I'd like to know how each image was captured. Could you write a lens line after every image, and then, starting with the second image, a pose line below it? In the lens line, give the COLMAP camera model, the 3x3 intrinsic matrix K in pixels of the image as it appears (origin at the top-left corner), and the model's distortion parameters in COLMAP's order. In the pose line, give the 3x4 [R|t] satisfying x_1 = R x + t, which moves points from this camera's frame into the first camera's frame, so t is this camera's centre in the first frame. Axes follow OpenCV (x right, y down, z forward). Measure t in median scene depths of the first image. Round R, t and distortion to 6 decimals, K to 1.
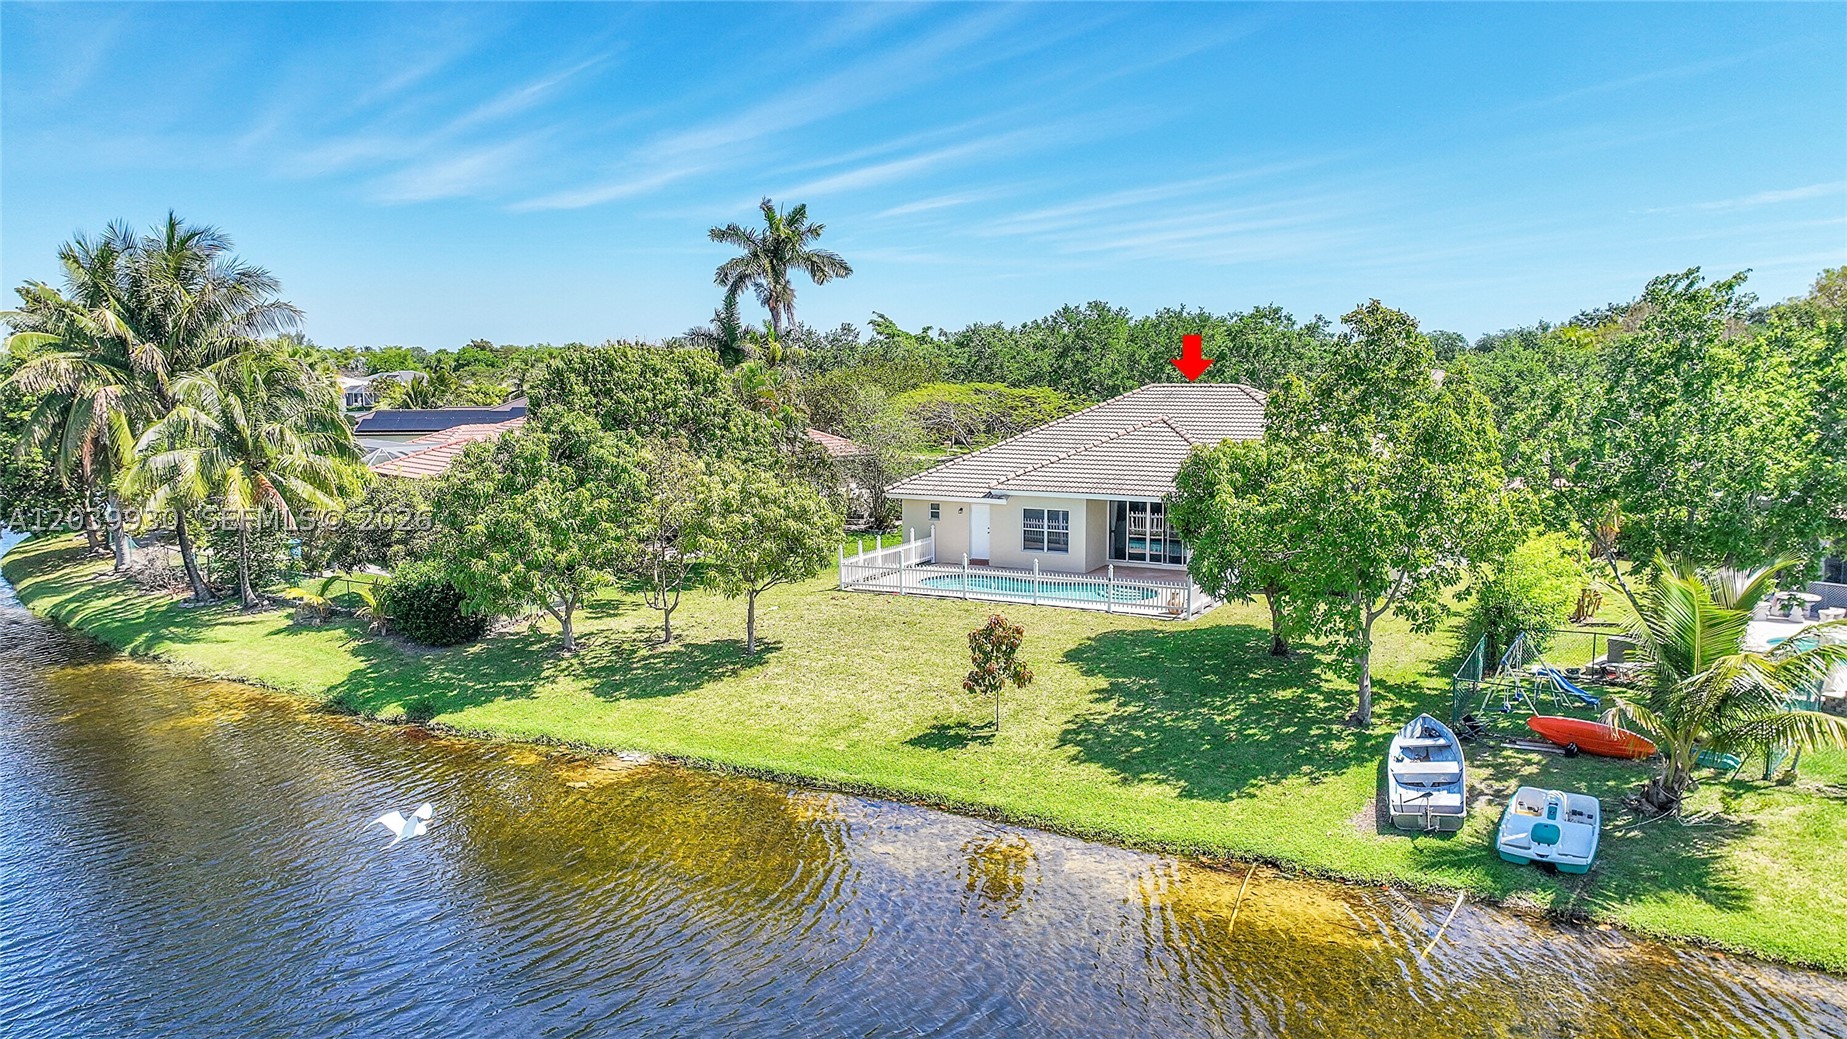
lens RADIAL K [[1331.3, 0, 932.2], [0, 1331.3, 520.1], [0, 0, 1]] dist [0.004148, 0.007041]
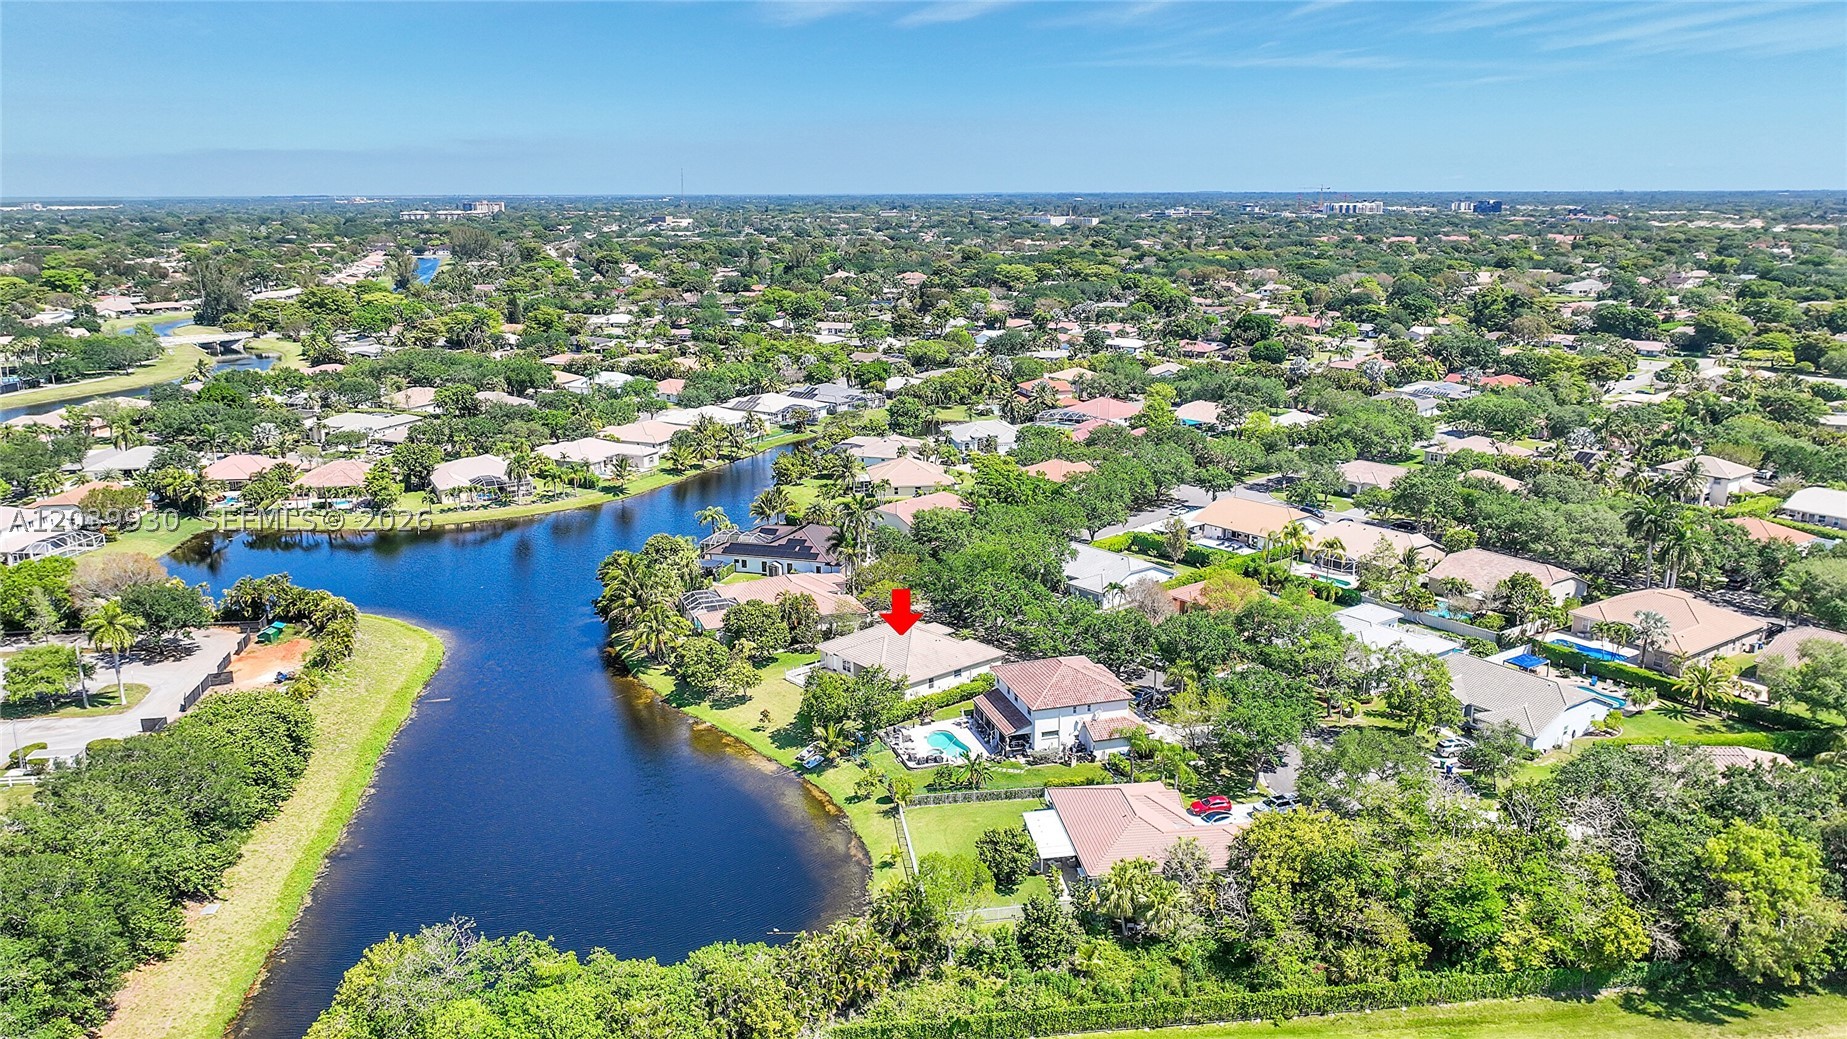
lens RADIAL K [[1331.3, 0, 942.6], [0, 1331.3, 508.3], [0, 0, 1]] dist [0.004148, 0.007041]
pose [[0.933602, 0.085948, -0.347852, 1.590001], [-0.043763, 0.990889, 0.127373, -0.913198], [0.355630, -0.103692, 0.928857, -2.303929]]
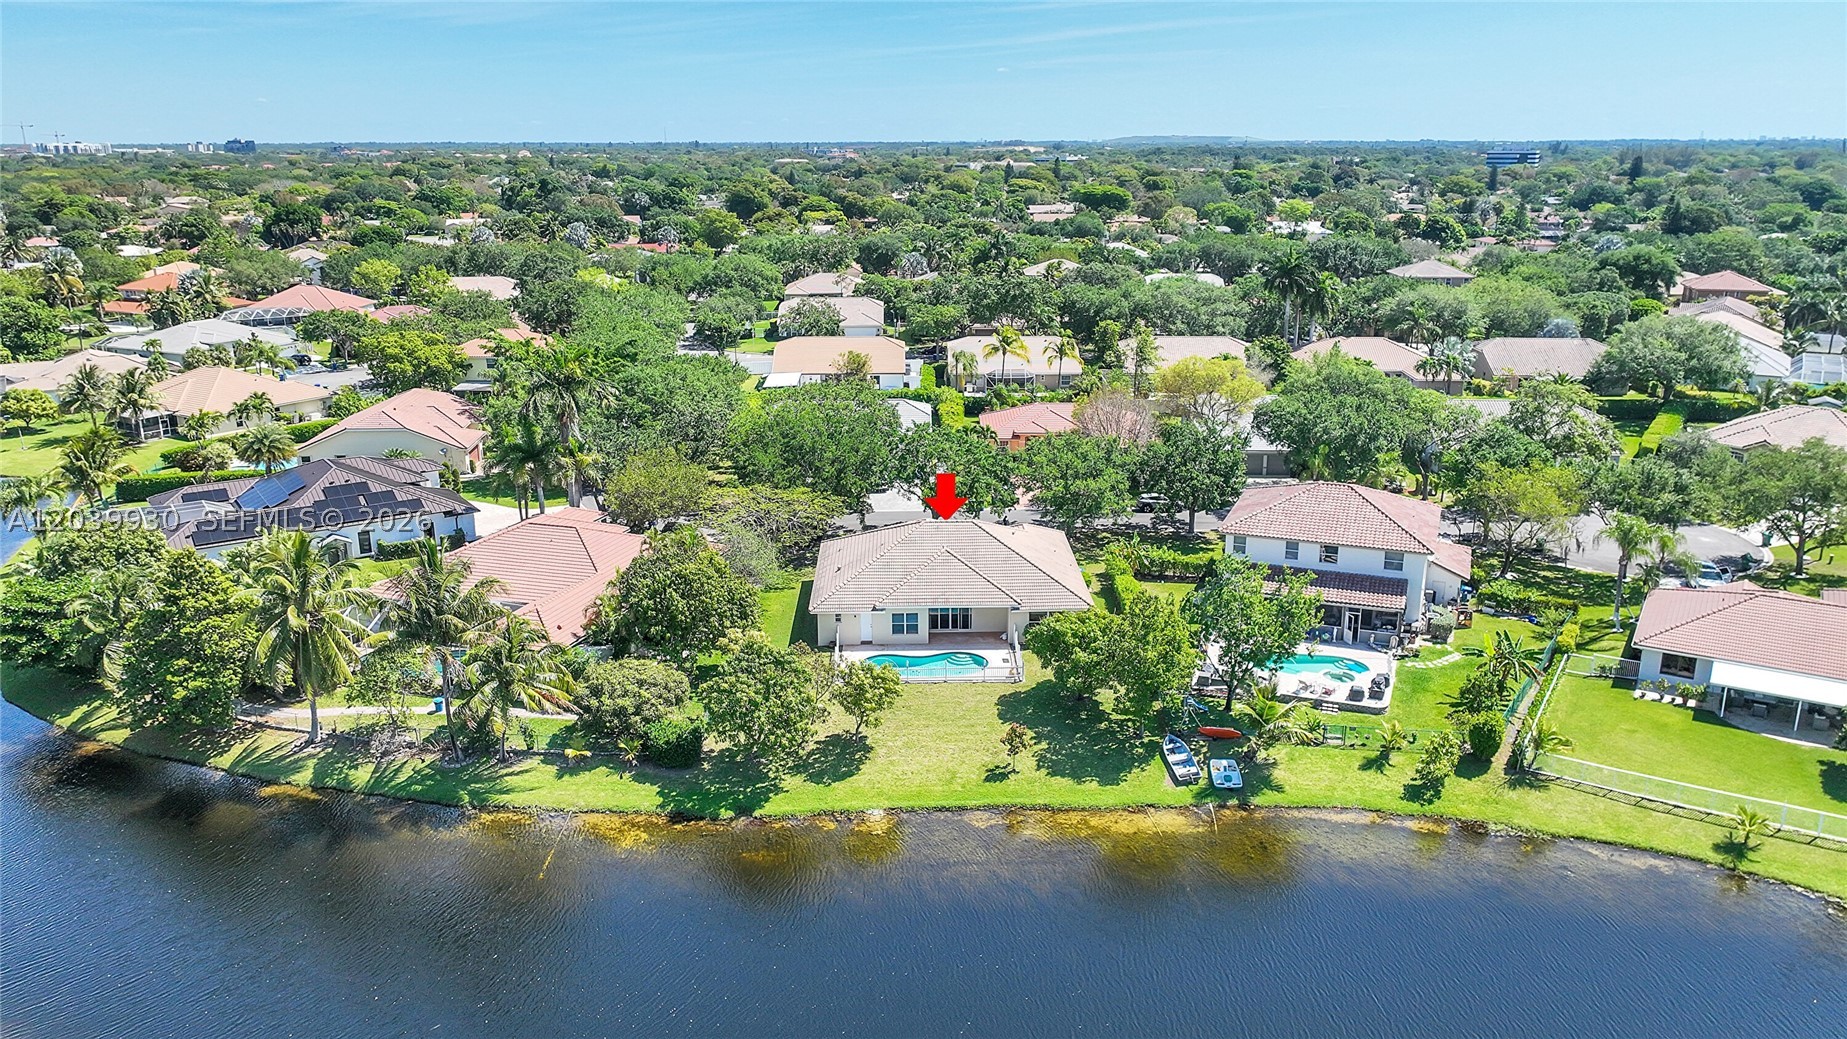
lens RADIAL K [[1331.3, 0, 932.7], [0, 1331.3, 514.2], [0, 0, 1]] dist [0.004148, 0.007041]
pose [[0.870222, -0.134053, 0.474071, -0.757759], [0.058711, 0.983630, 0.170369, -0.466039], [-0.489149, -0.120426, 0.863847, -0.631908]]
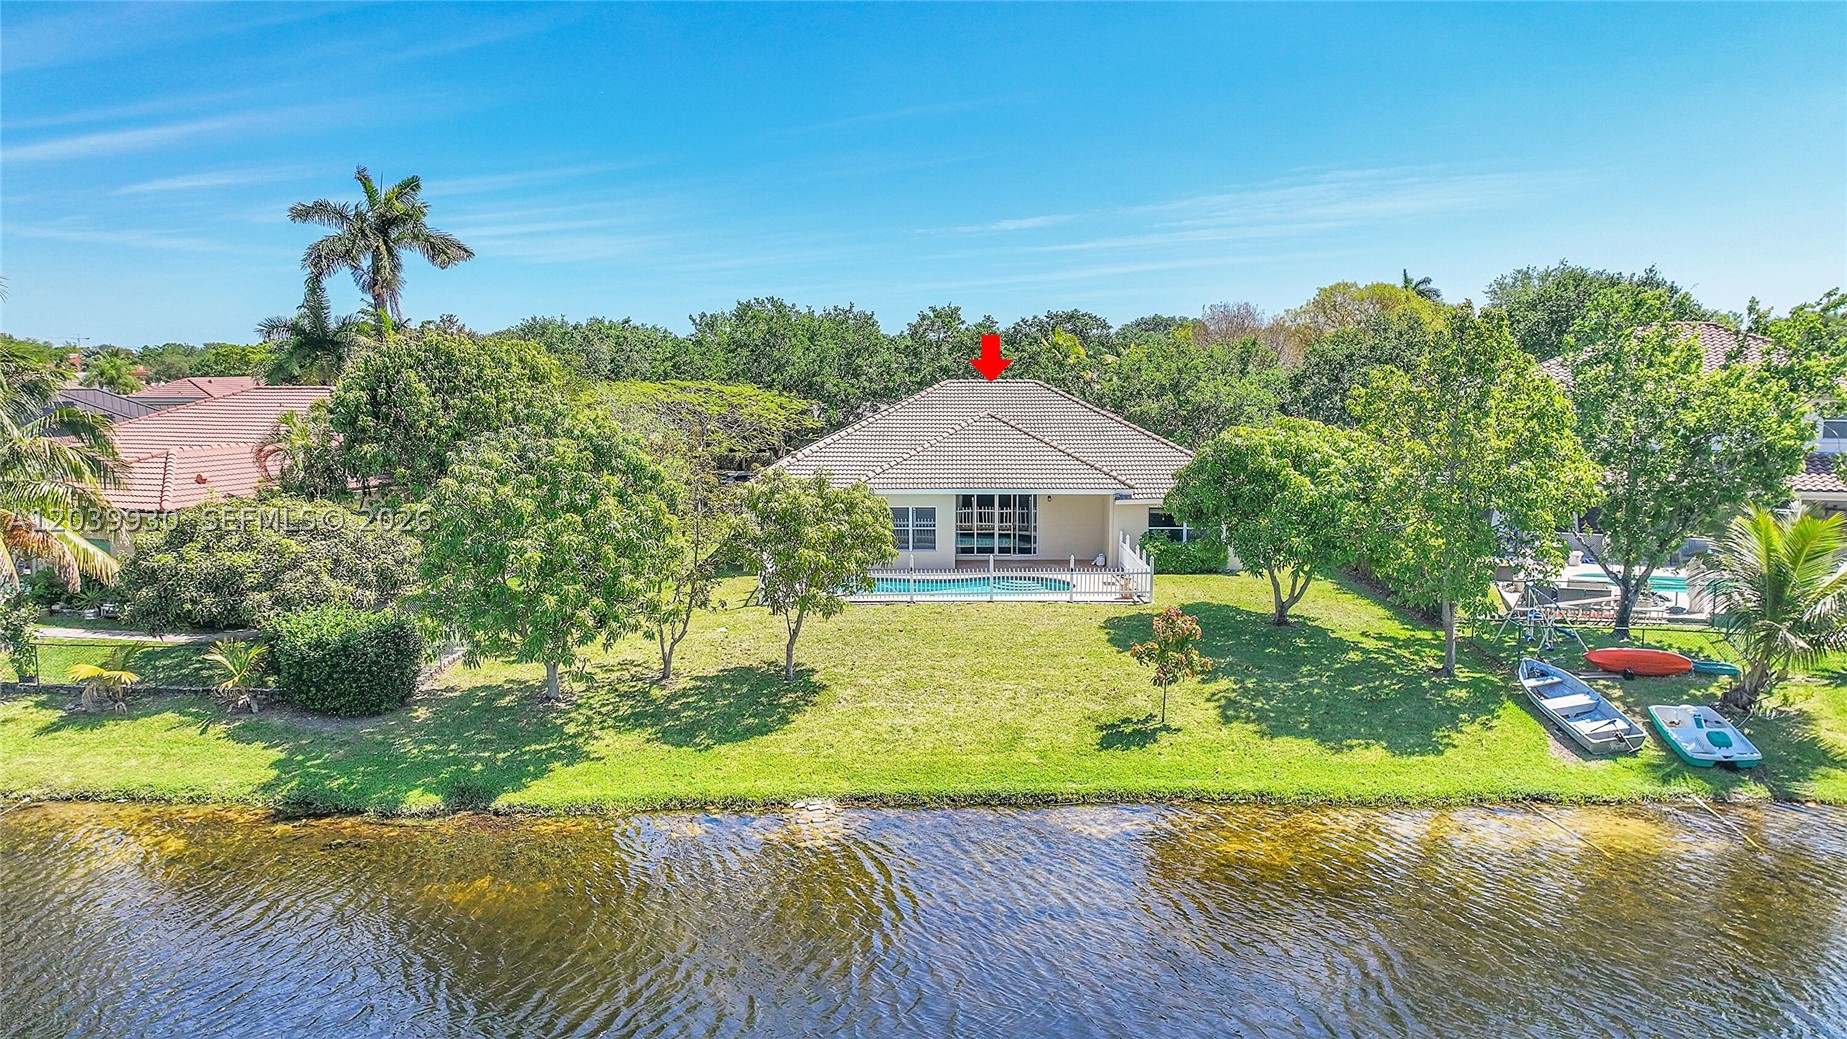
lens RADIAL K [[1331.3, 0, 933.2], [0, 1331.3, 524.2], [0, 0, 1]] dist [0.004148, 0.007041]
pose [[0.879823, -0.054350, 0.472184, -0.366379], [0.053608, 0.998449, 0.015037, -0.009574], [-0.472269, 0.012083, 0.881372, 0.126791]]
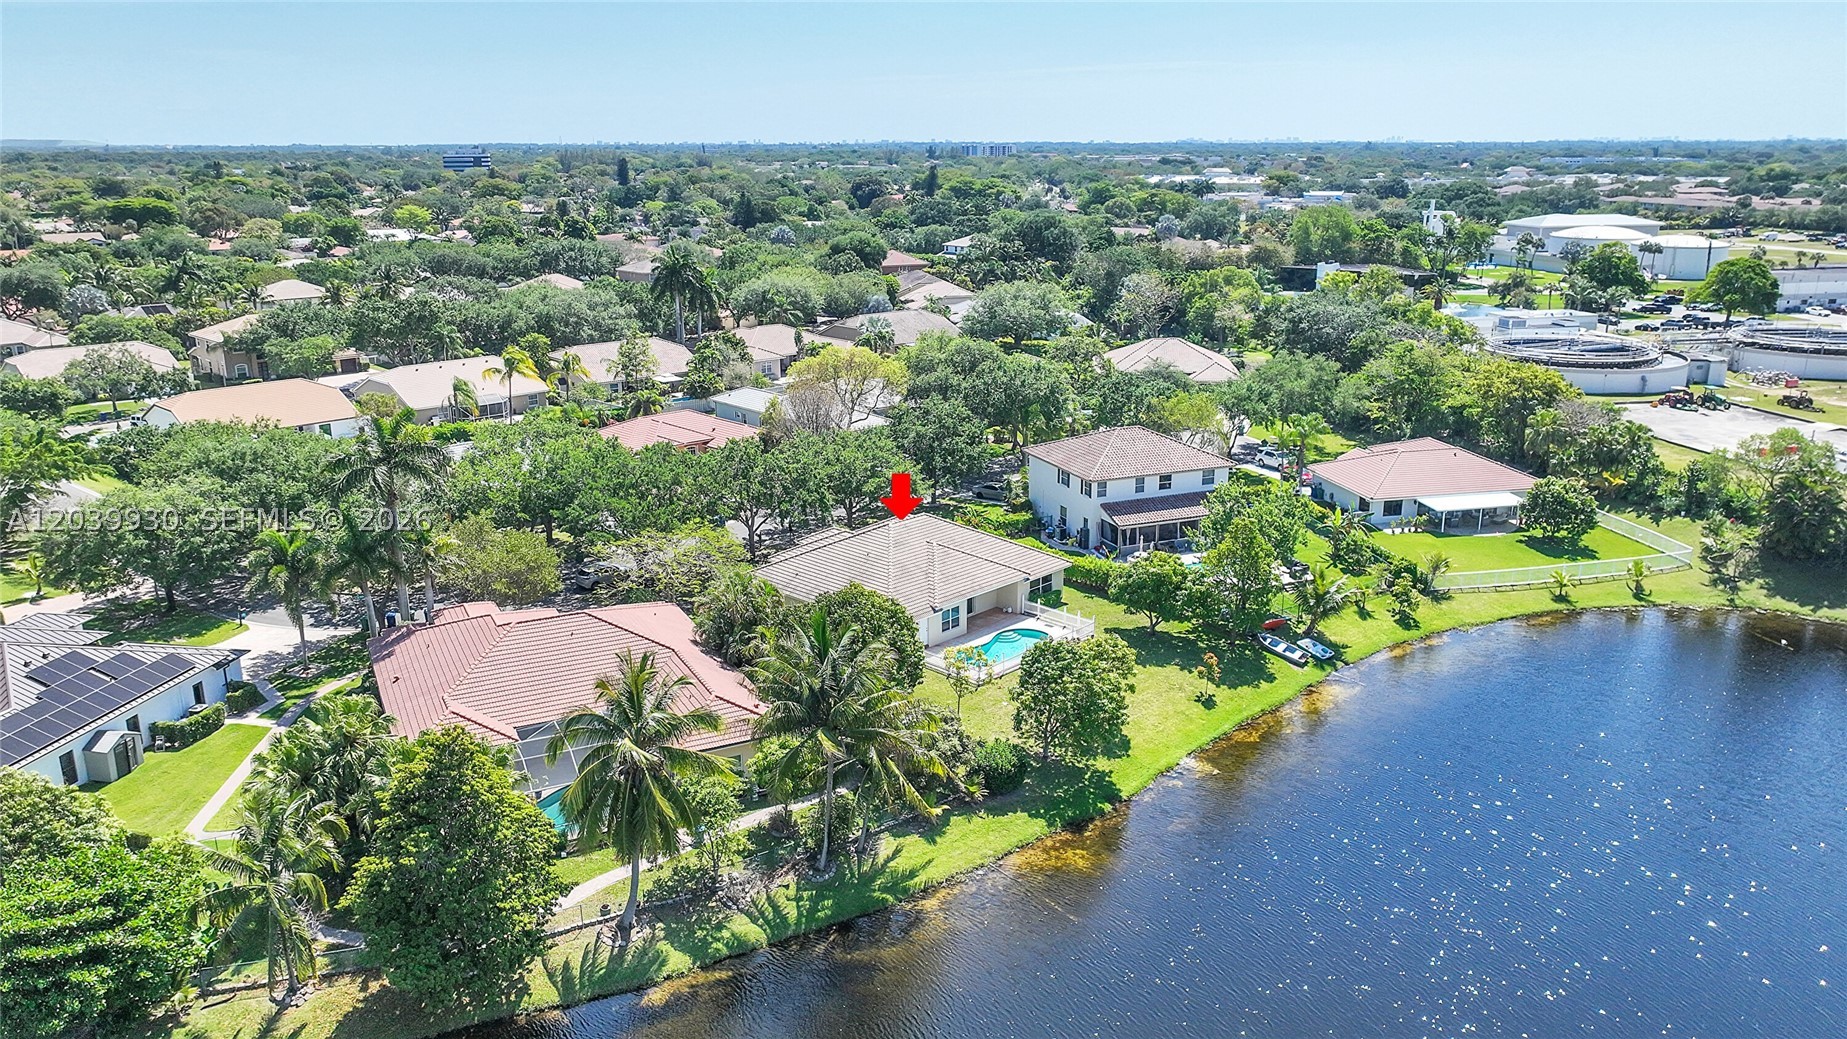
lens RADIAL K [[1331.3, 0, 936.7], [0, 1331.3, 532.0], [0, 0, 1]] dist [0.004148, 0.007041]
pose [[0.268612, -0.270606, 0.924457, -1.660671], [0.114303, 0.961902, 0.248355, -0.592138], [-0.956443, 0.038957, 0.289309, 0.465086]]
